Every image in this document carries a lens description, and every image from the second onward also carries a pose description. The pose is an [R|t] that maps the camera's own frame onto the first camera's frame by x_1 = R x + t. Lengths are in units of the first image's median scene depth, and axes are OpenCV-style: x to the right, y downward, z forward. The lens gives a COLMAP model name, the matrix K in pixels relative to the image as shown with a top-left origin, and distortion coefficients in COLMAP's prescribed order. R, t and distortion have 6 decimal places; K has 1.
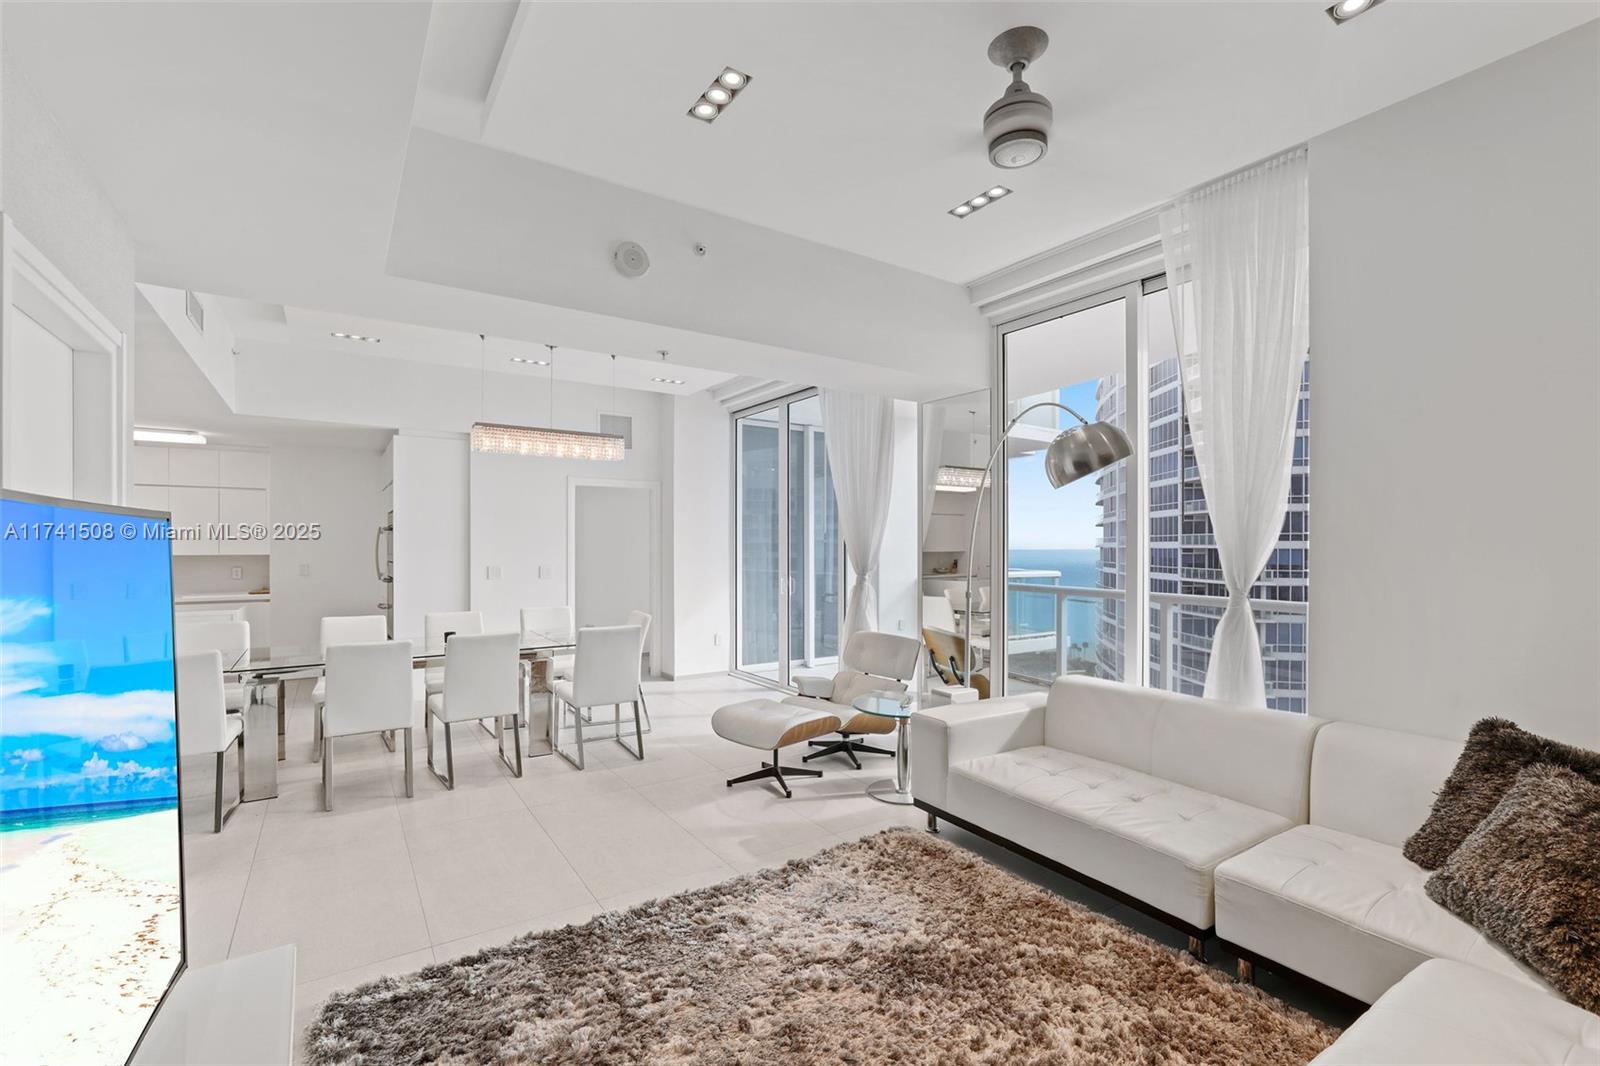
lens RADIAL K [[700.9, 0, 800.0], [0, 700.9, 517.1], [0, 0, 1]] dist [-0.034536, 0.012825]
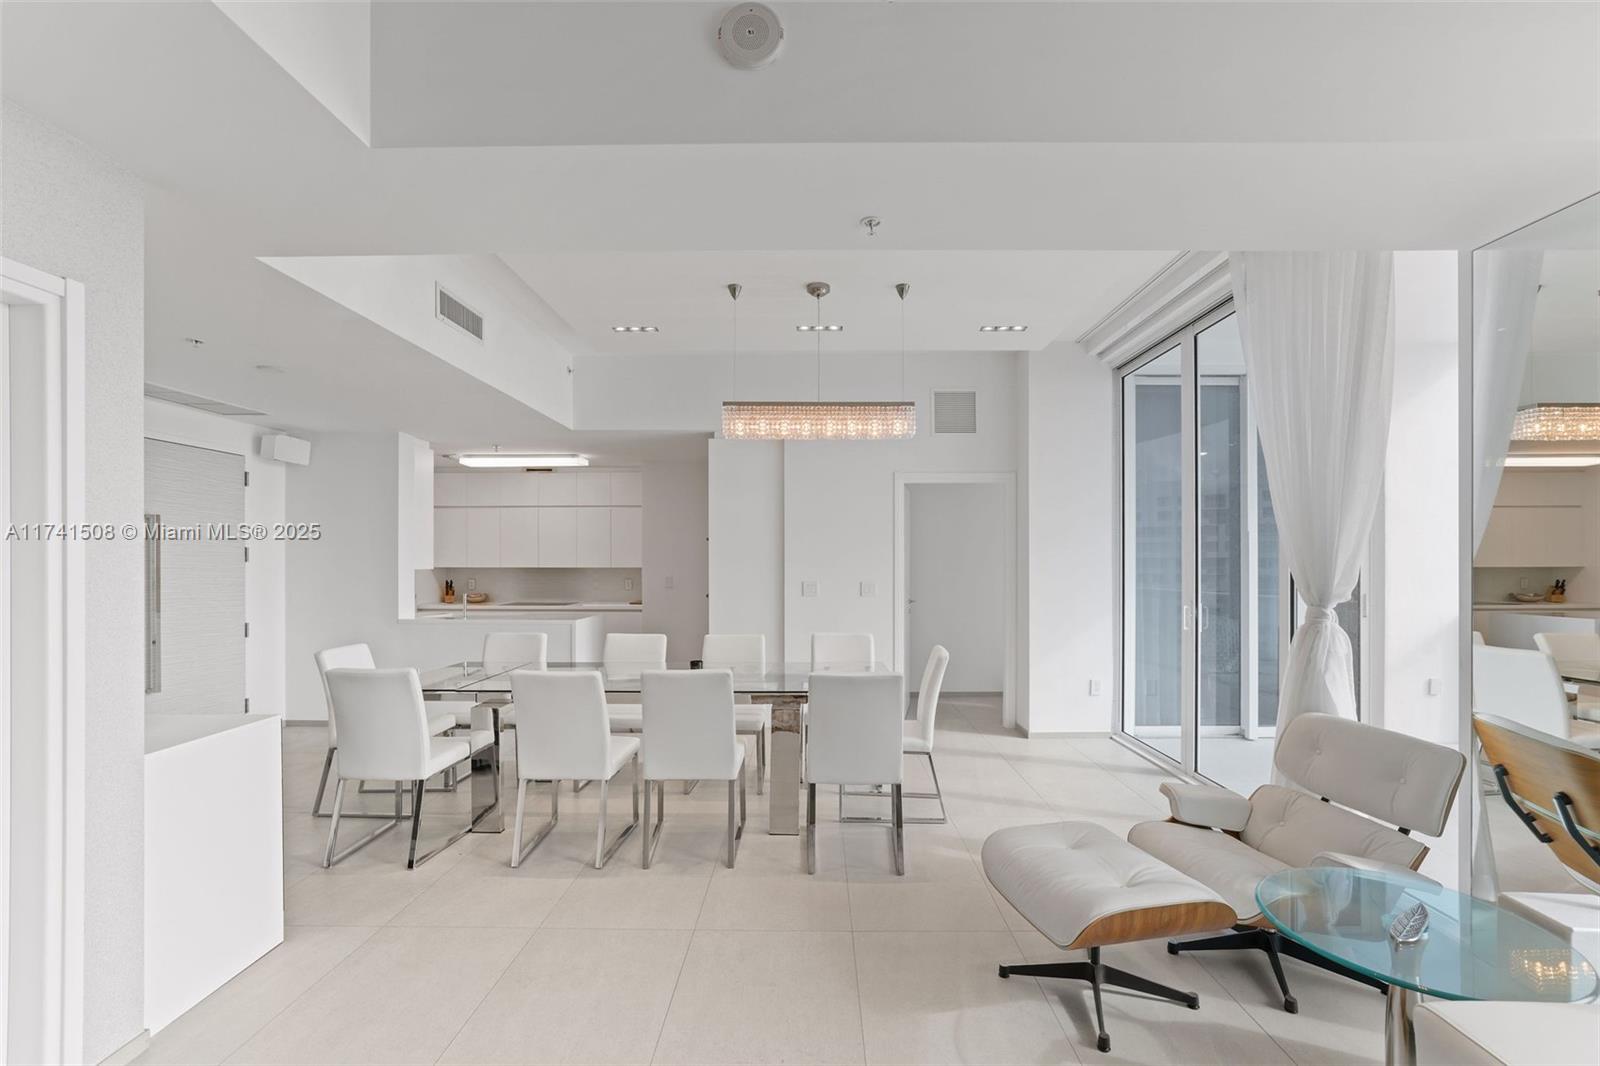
lens RADIAL K [[711.6, 0, 797.8], [0, 711.6, 552.9], [0, 0, 1]] dist [-0.032501, 0.014193]
pose [[0.822015, -0.007825, -0.569412, 0.064213], [0.024962, 0.999440, 0.022302, 0.019873], [0.568919, -0.032547, 0.821749, 0.329007]]
